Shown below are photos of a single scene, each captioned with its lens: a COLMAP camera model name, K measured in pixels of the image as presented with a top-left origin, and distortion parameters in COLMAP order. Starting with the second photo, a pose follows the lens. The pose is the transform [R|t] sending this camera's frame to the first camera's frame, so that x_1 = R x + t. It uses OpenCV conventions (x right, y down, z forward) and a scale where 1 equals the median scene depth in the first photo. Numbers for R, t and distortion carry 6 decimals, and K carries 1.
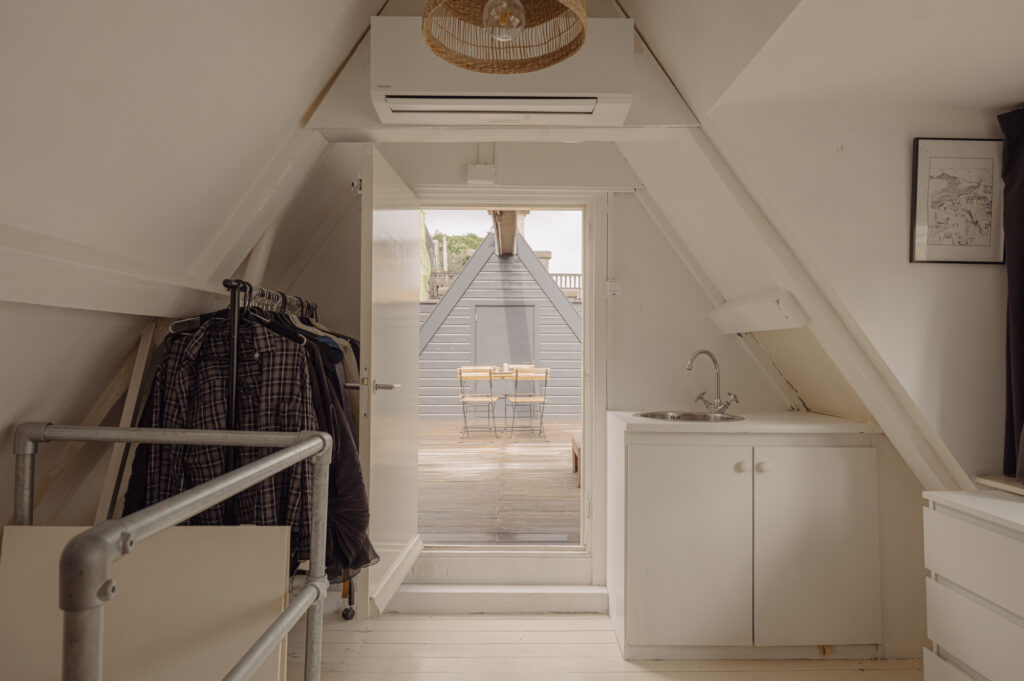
lens RADIAL K [[648.2, 0, 510.6], [0, 648.2, 332.0], [0, 0, 1]] dist [-0.000716, -0.001477]
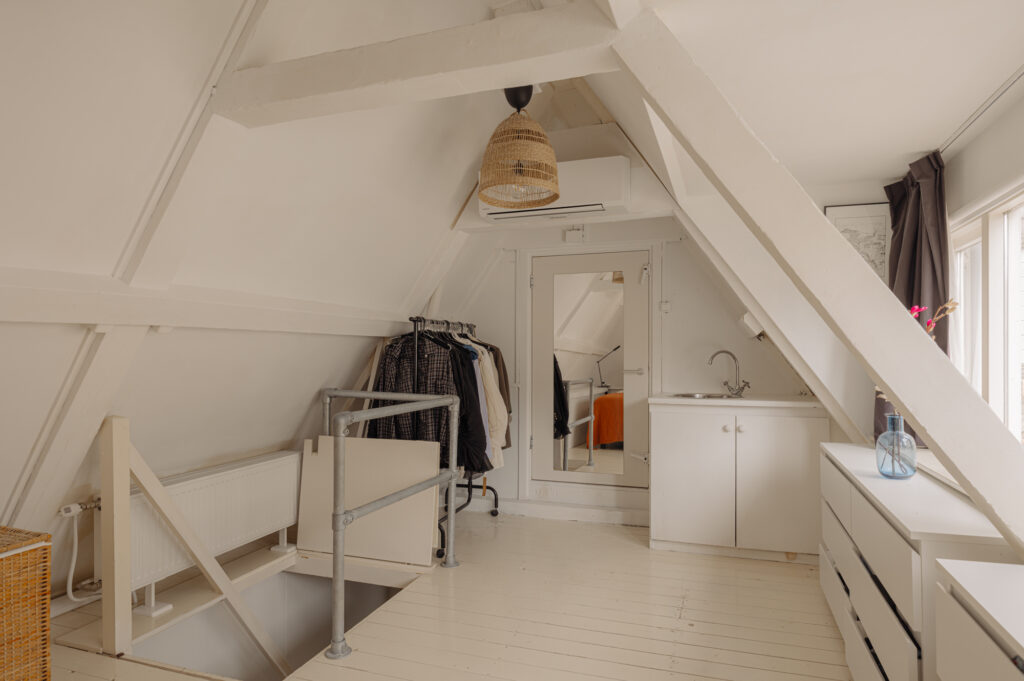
lens RADIAL K [[591.6, 0, 518.0], [0, 591.6, 347.5], [0, 0, 1]] dist [0.008549, 0.000527]
pose [[0.942467, -0.010854, -0.334122, 0.448444], [0.017308, 0.999717, 0.016345, -0.012234], [0.333850, -0.021188, 0.942388, -0.560297]]
